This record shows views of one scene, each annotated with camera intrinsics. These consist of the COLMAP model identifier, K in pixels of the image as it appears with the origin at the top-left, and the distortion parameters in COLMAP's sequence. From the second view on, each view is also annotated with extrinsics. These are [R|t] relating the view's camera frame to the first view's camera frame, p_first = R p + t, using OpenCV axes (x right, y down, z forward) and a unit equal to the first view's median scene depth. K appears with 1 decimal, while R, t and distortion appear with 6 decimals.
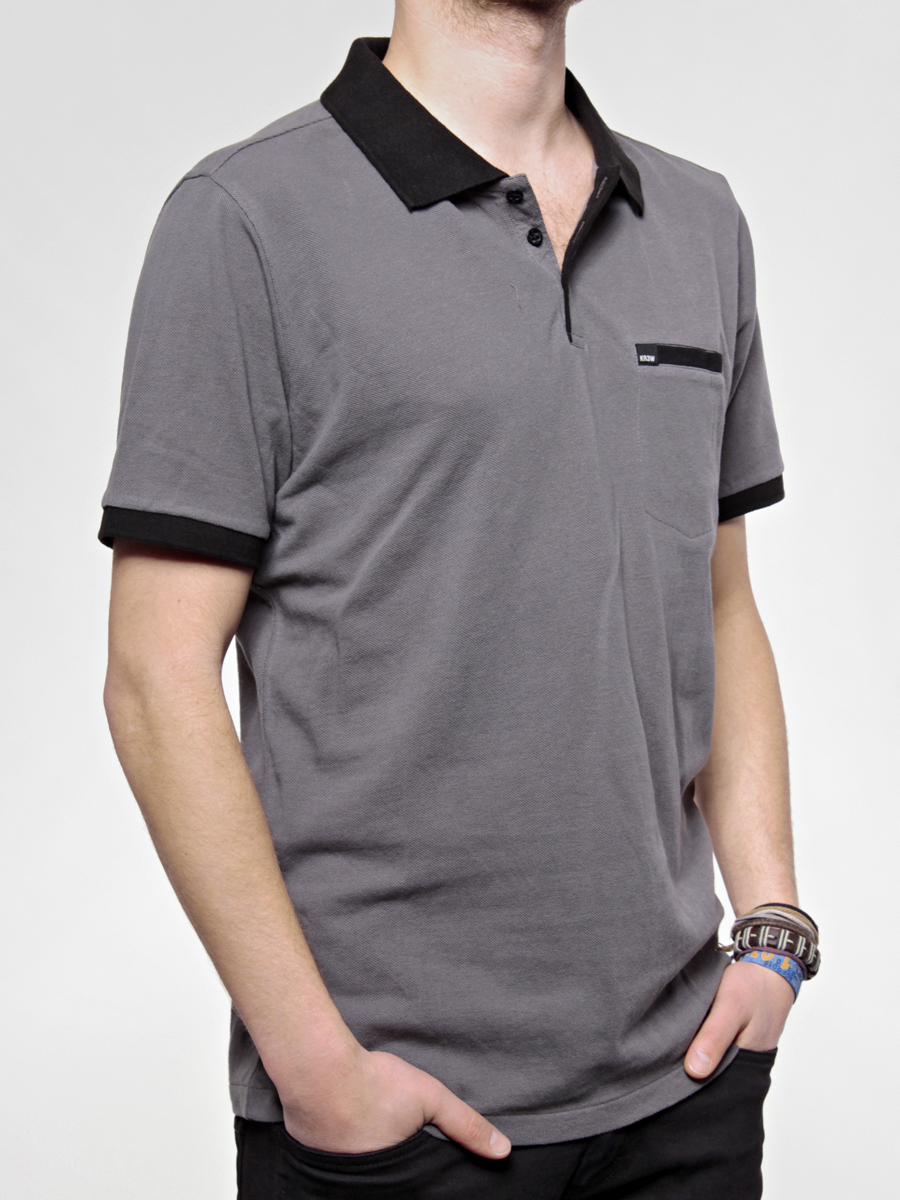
lens RADIAL K [[1844.4, 0, 450.0], [0, 1844.4, 600.0], [0, 0, 1]] dist [0.105371, 0.014625]
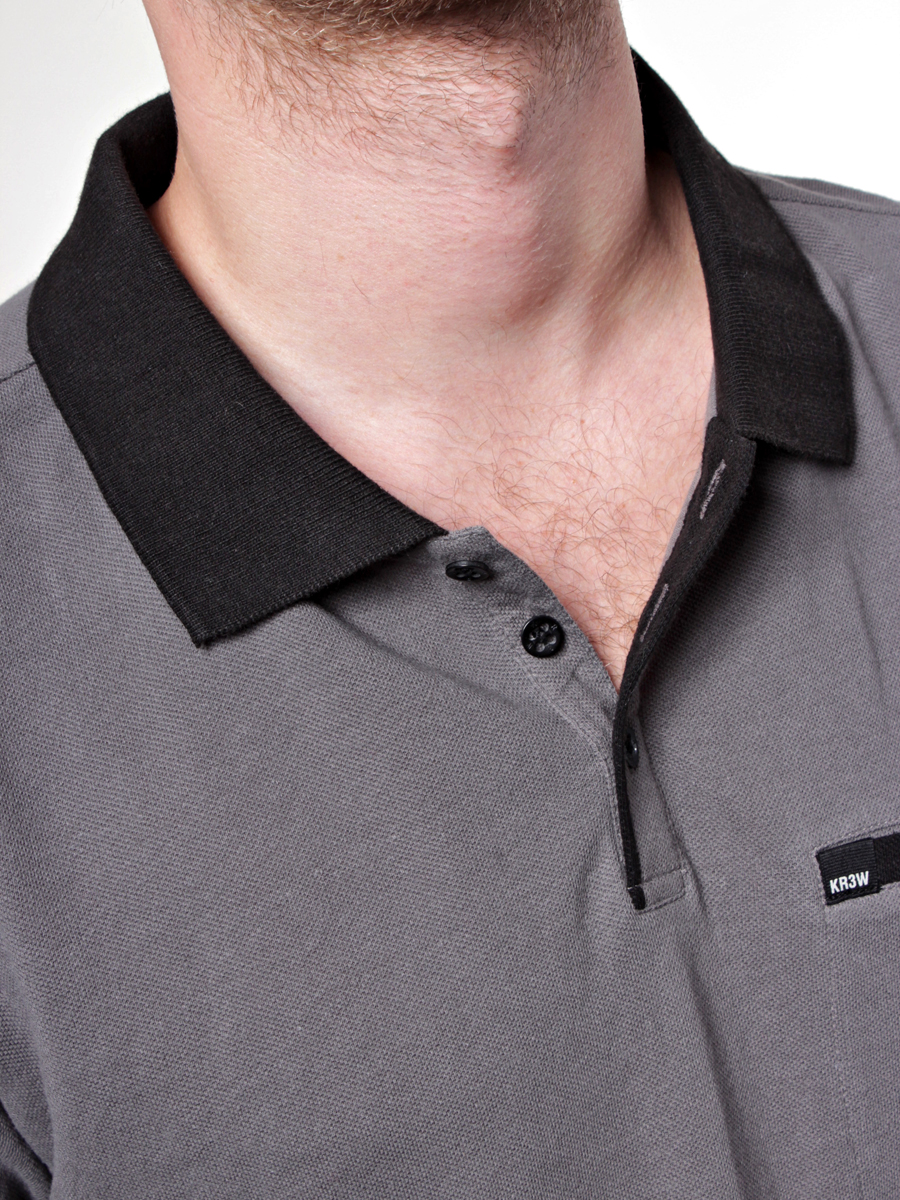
lens RADIAL K [[1579.2, 0, 450.0], [0, 1579.2, 600.0], [0, 0, 1]] dist [0.074164, -0.010287]
pose [[0.962149, -0.015484, -0.272084, 0.119516], [0.099836, 0.949005, 0.299034, -0.307113], [0.253579, -0.314879, 0.914631, 0.681888]]
